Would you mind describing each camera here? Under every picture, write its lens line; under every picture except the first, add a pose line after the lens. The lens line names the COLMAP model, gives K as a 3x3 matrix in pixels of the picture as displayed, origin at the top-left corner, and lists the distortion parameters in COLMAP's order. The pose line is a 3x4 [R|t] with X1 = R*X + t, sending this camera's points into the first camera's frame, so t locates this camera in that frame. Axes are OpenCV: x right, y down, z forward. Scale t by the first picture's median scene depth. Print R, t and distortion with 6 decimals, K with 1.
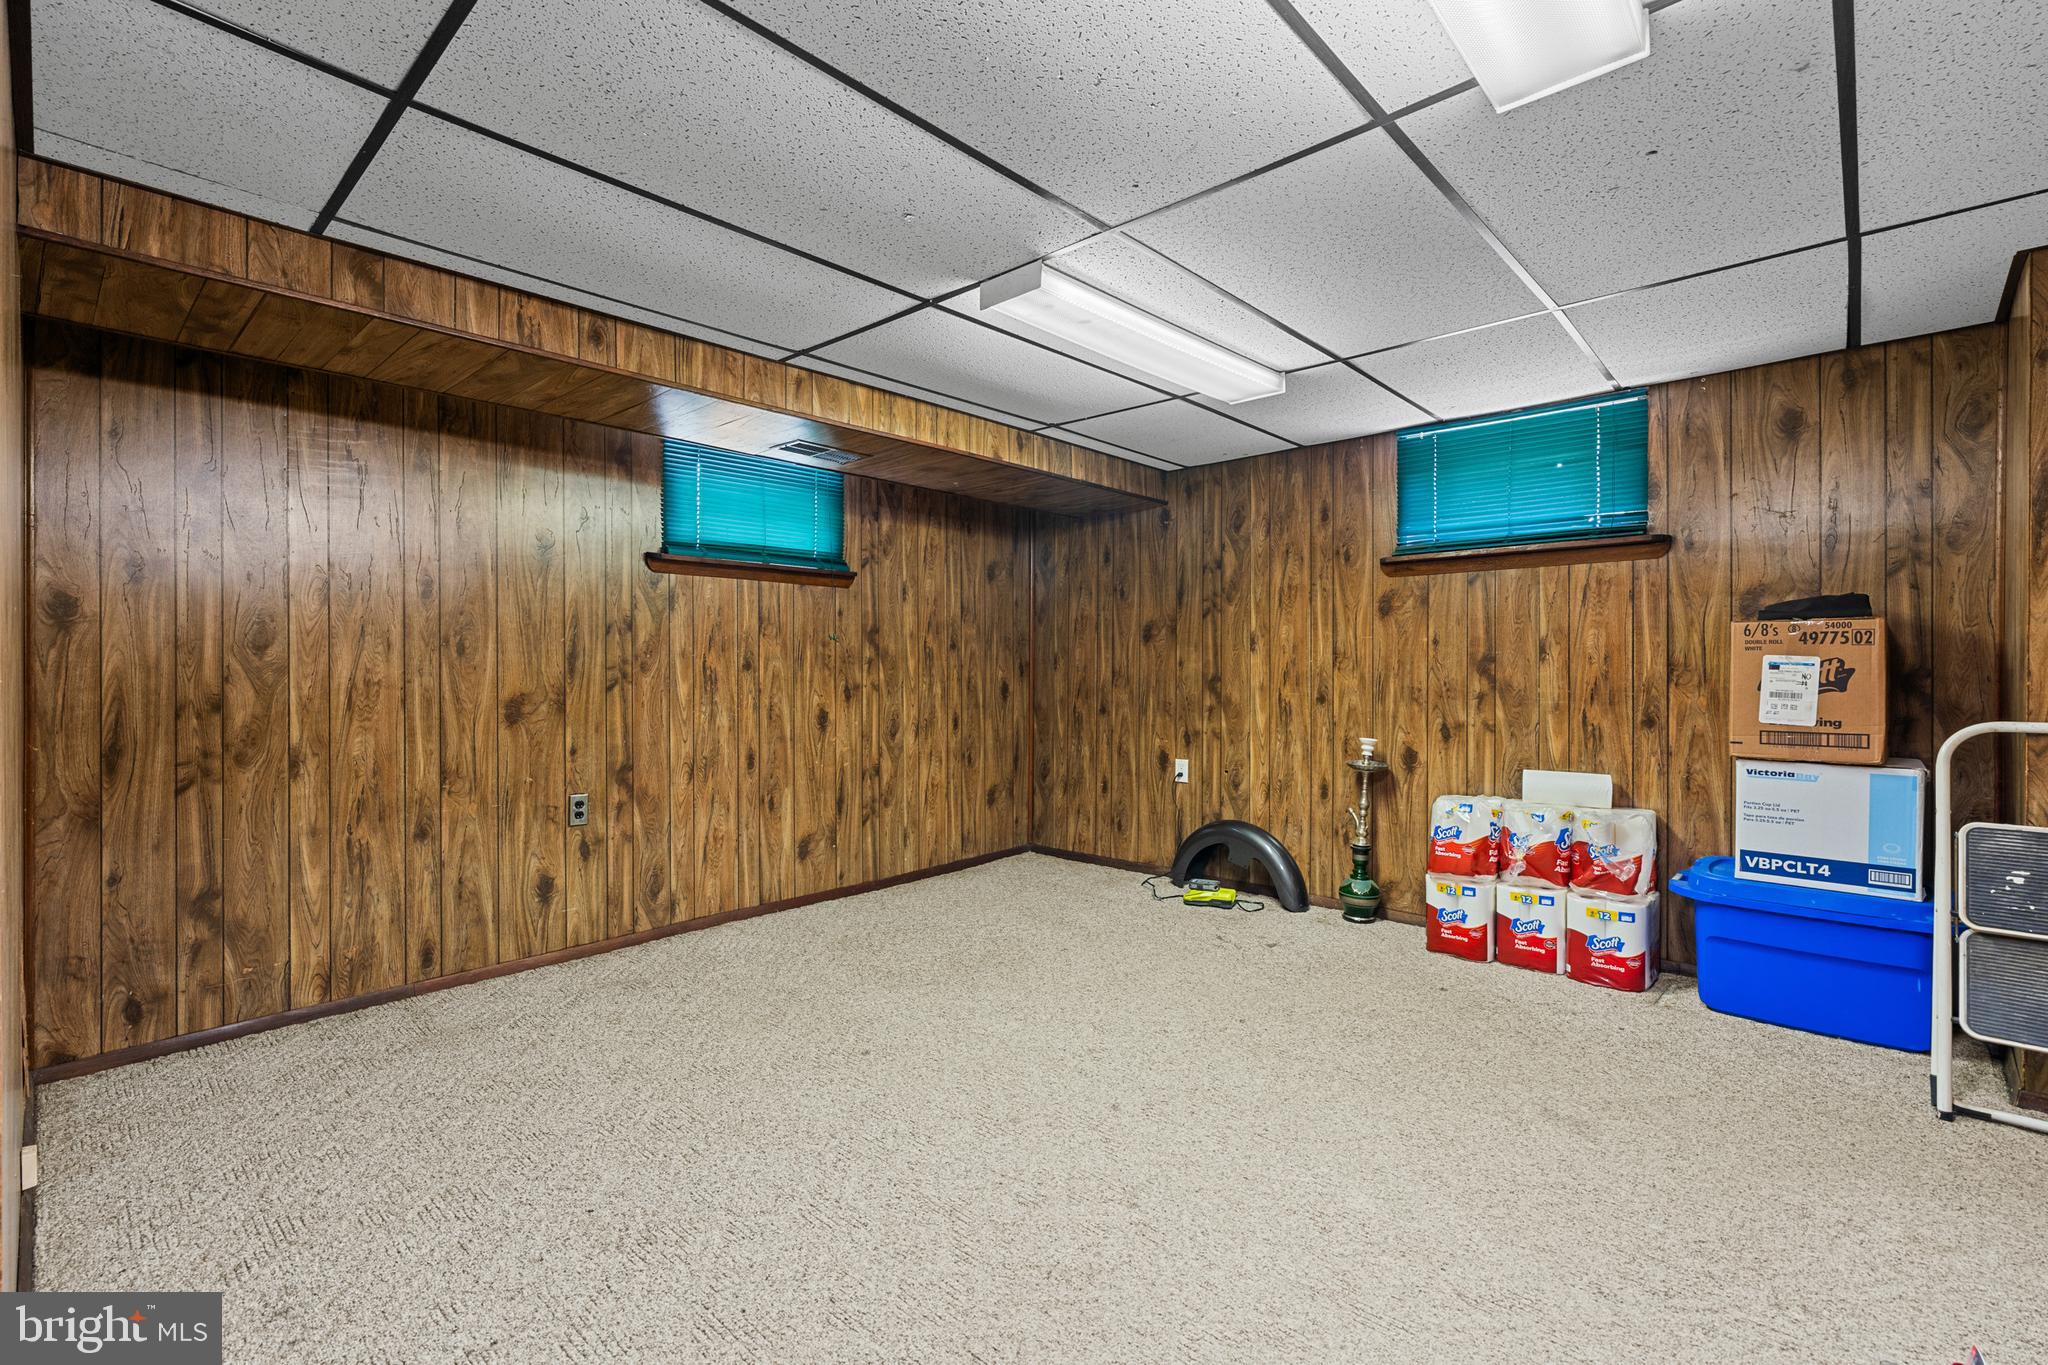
lens RADIAL K [[932.9, 0, 1018.7], [0, 932.9, 671.5], [0, 0, 1]] dist [-0.002532, 0.000365]
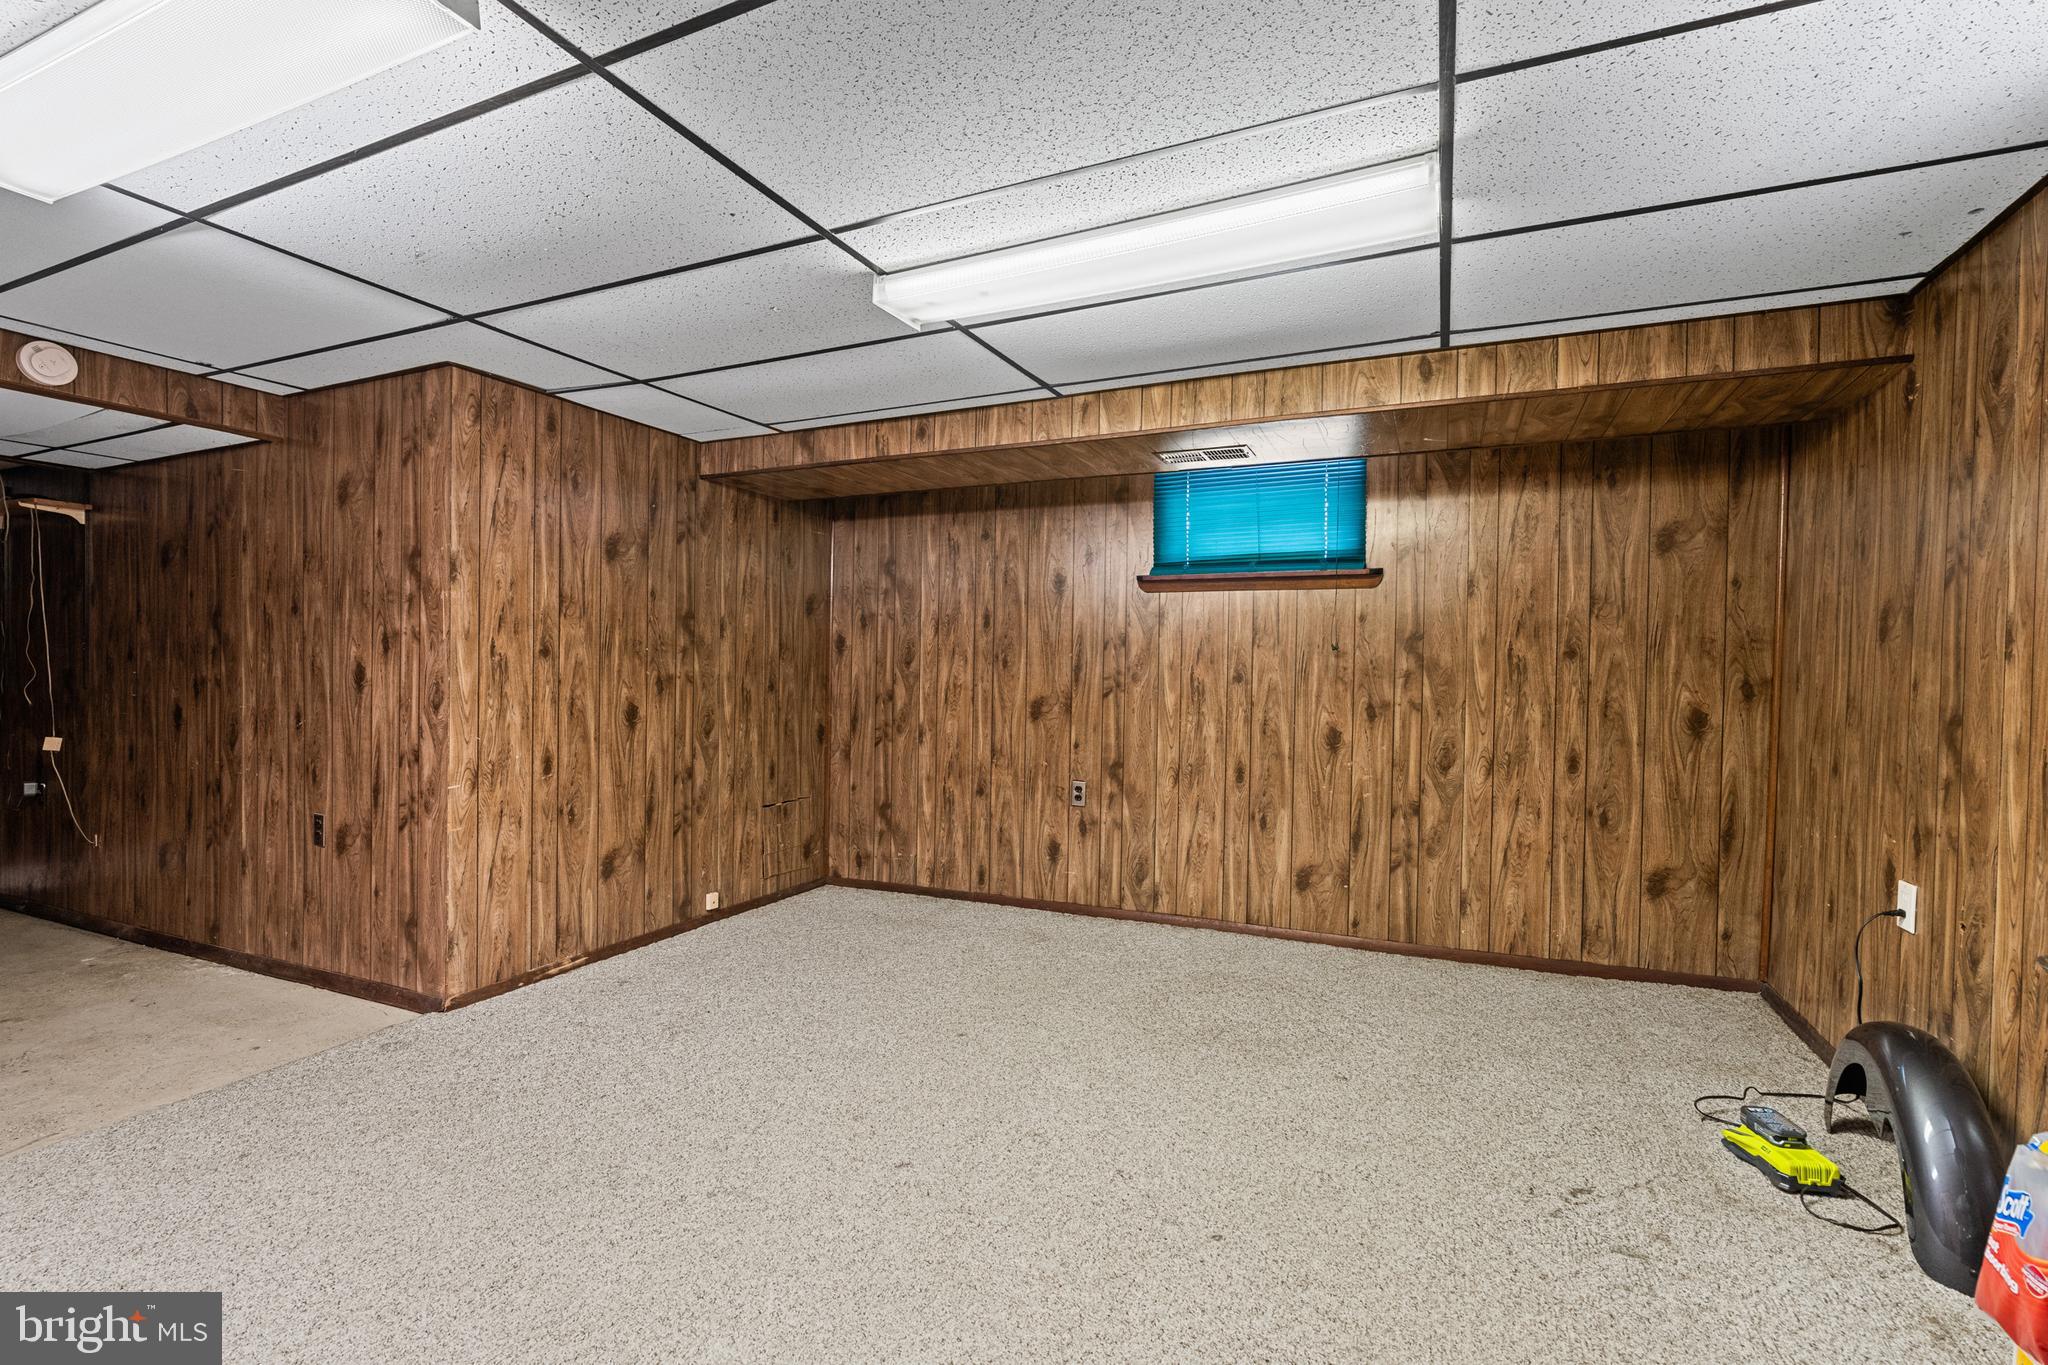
lens RADIAL K [[932.9, 0, 1015.8], [0, 932.9, 684.7], [0, 0, 1]] dist [-0.002532, 0.000365]
pose [[0.294231, 0.020464, -0.955515, 0.632145], [-0.013910, 0.999757, 0.017128, -0.013701], [0.955633, 0.008252, 0.294444, 0.525547]]
